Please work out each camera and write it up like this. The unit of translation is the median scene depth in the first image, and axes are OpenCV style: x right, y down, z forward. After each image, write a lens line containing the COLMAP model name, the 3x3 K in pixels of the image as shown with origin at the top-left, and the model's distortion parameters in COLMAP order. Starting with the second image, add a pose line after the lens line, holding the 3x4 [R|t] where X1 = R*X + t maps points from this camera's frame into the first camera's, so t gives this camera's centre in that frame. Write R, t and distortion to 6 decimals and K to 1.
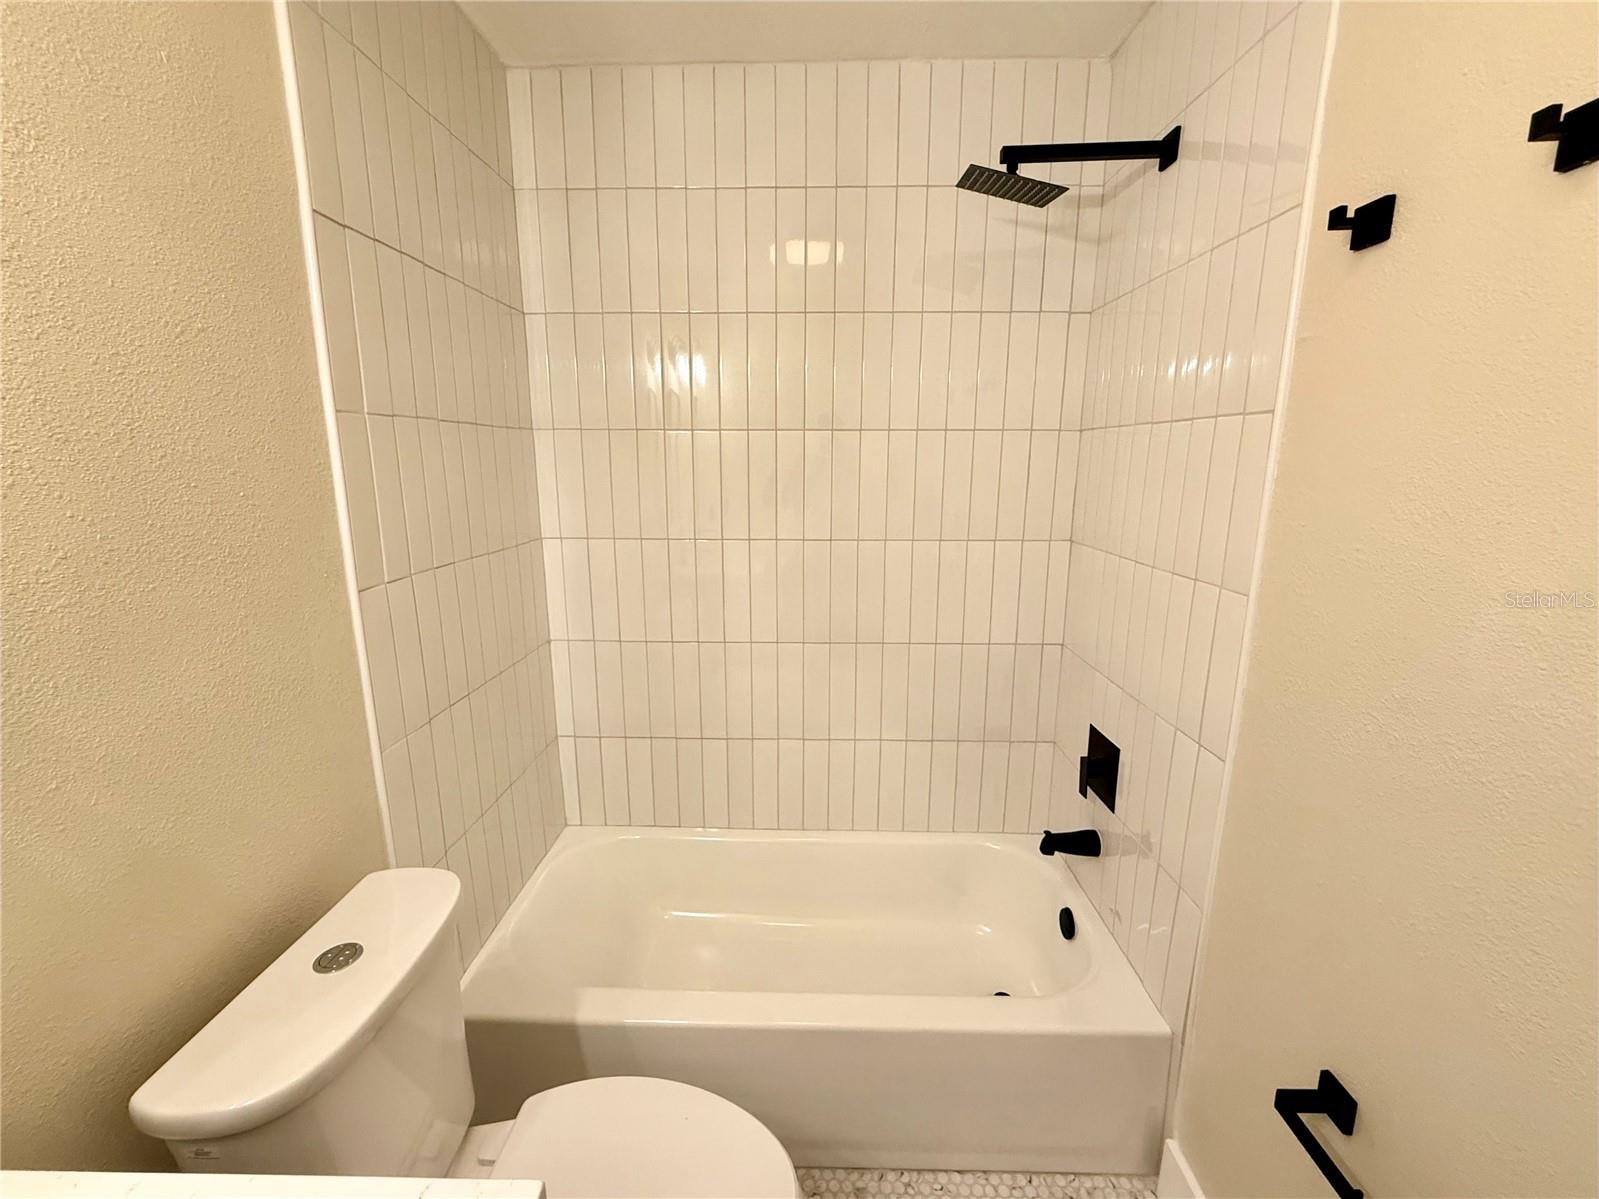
lens RADIAL K [[669.7, 0, 795.8], [0, 669.7, 597.9], [0, 0, 1]] dist [-0.000354, 0.000307]
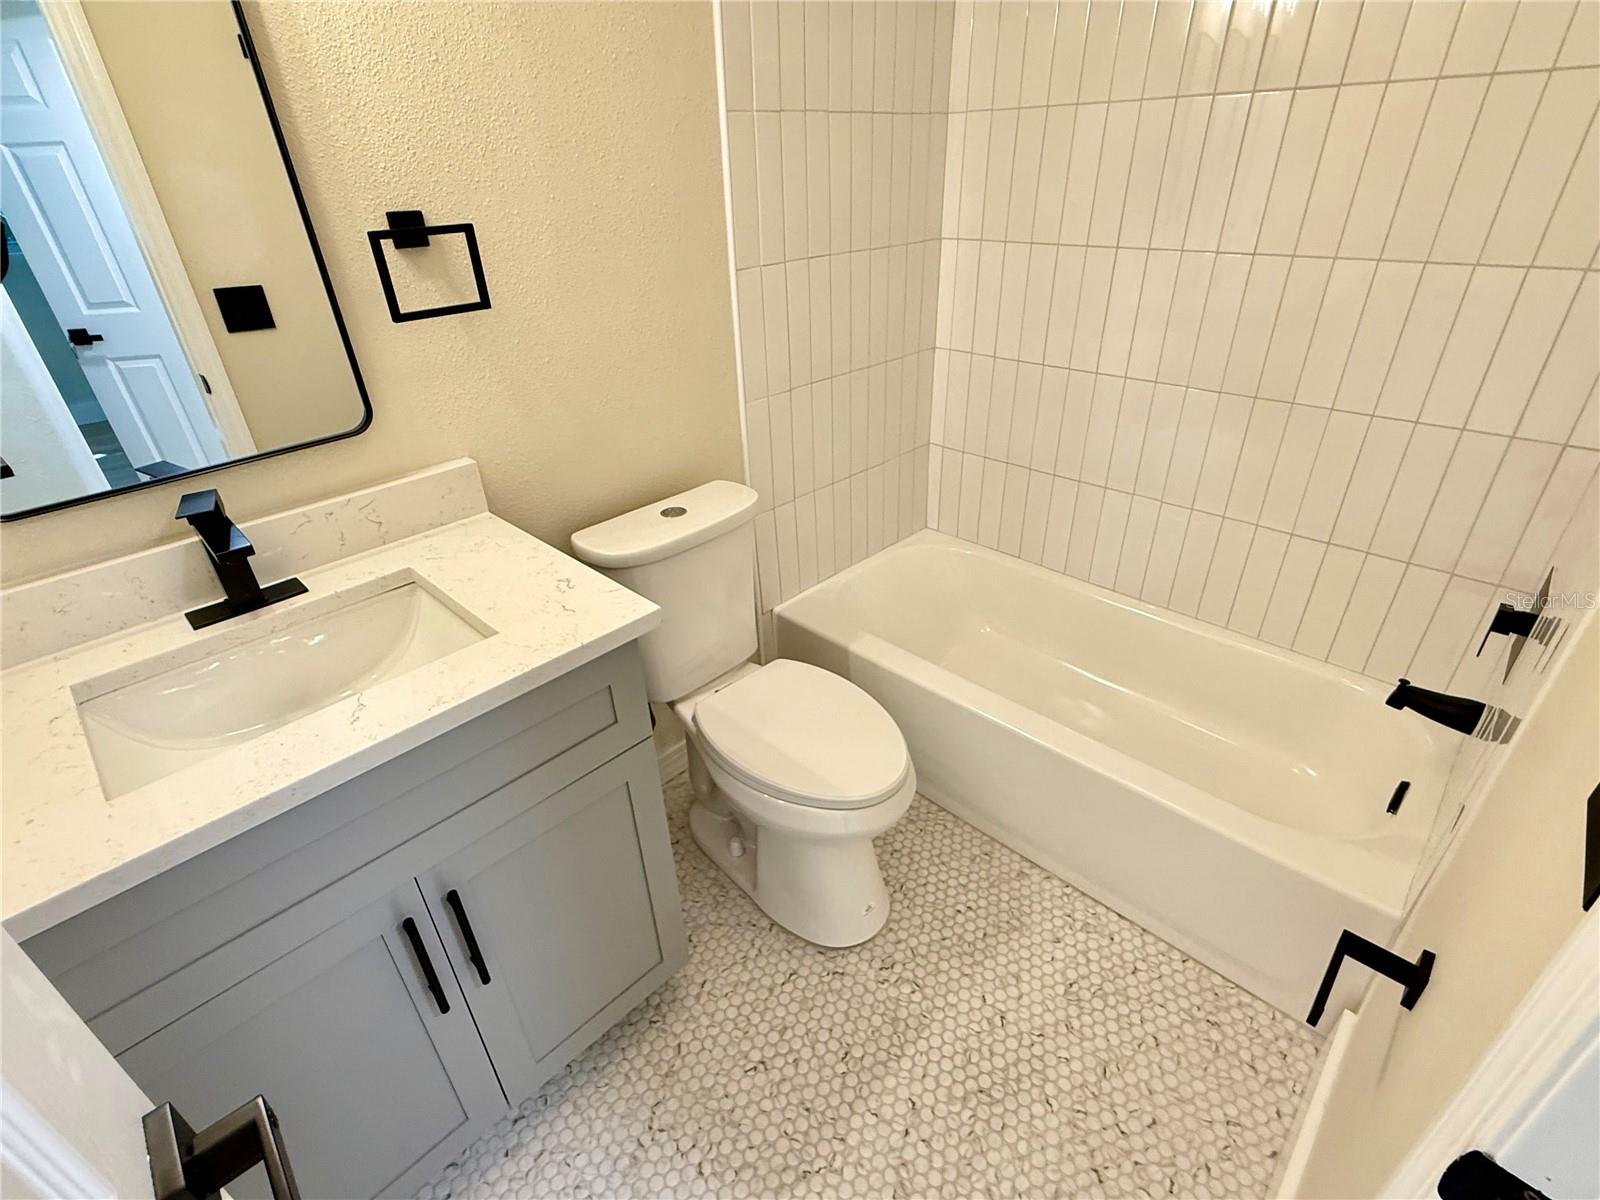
lens RADIAL K [[762.2, 0, 797.3], [0, 762.2, 601.8], [0, 0, 1]] dist [-0.000823, 0.000449]
pose [[0.729845, 0.322736, -0.602633, 0.363112], [-0.107656, 0.924805, 0.364891, 0.022598], [0.675082, -0.201437, 0.709709, -0.067910]]
